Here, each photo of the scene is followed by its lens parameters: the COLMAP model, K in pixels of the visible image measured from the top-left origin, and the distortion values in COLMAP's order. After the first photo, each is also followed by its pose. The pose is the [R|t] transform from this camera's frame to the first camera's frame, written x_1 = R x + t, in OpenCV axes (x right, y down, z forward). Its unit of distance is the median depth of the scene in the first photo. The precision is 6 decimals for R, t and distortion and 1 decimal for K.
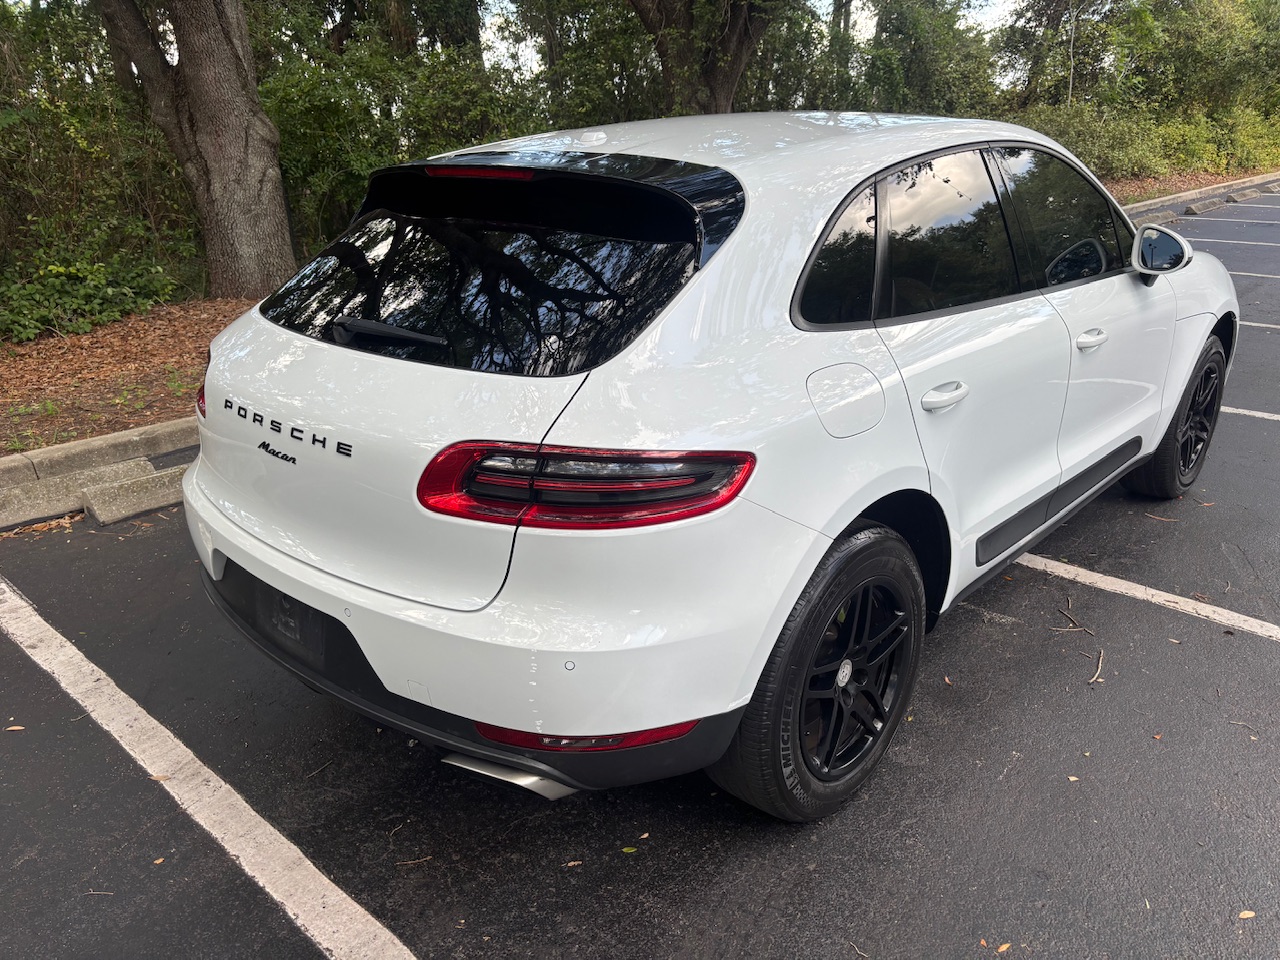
lens RADIAL K [[1003.4, 0, 635.8], [0, 1003.4, 501.6], [0, 0, 1]] dist [-0.002031, -0.003122]
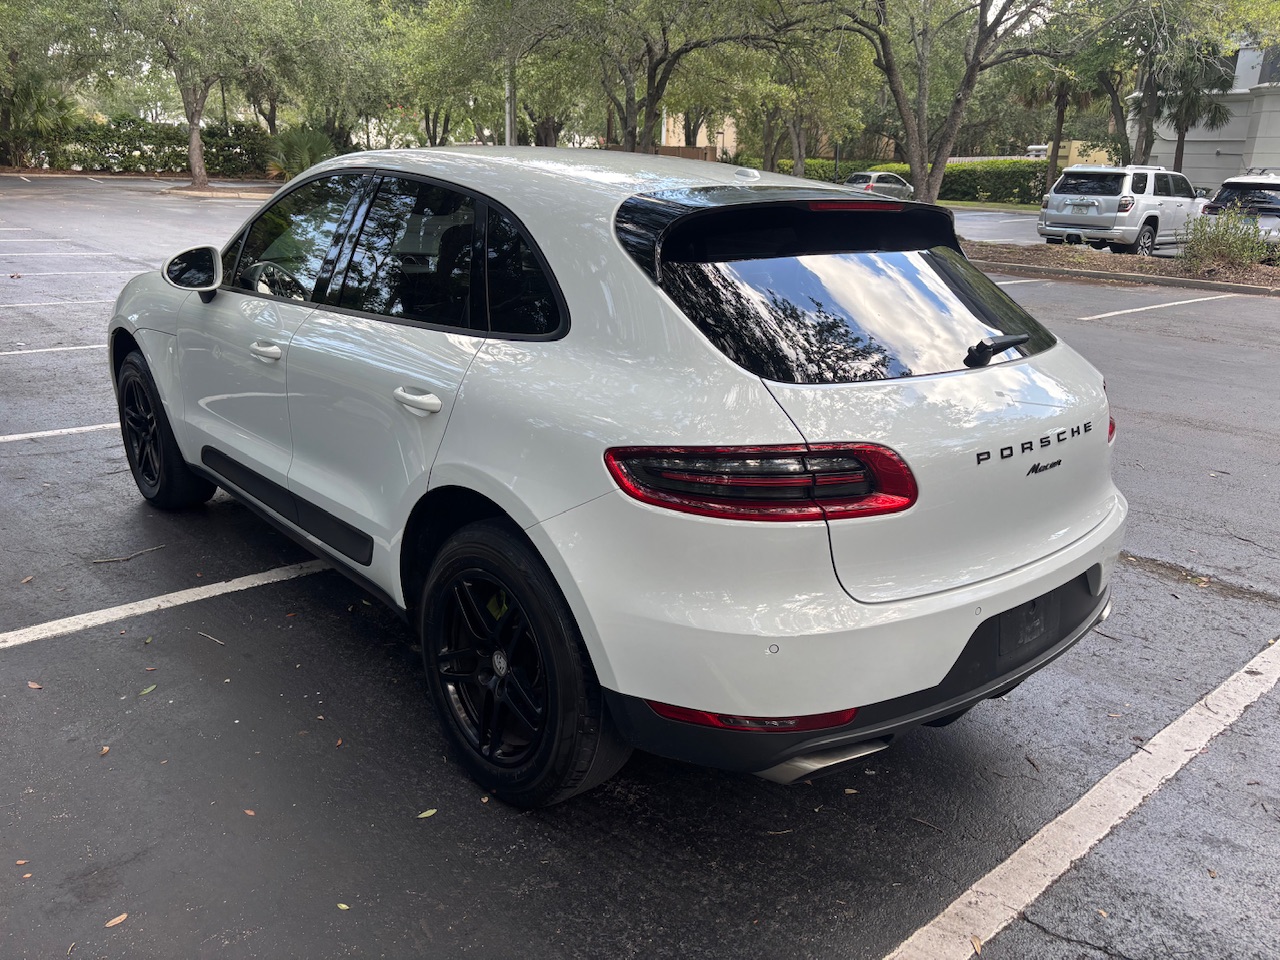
lens RADIAL K [[964.8, 0, 640.0], [0, 964.8, 480.0], [0, 0, 1]] dist [0.044591, -0.049837]
pose [[0.091527, -0.286654, 0.953652, -1.405331], [0.319803, 0.915403, 0.244464, -0.432047], [-0.943053, 0.282606, 0.175457, 1.242237]]
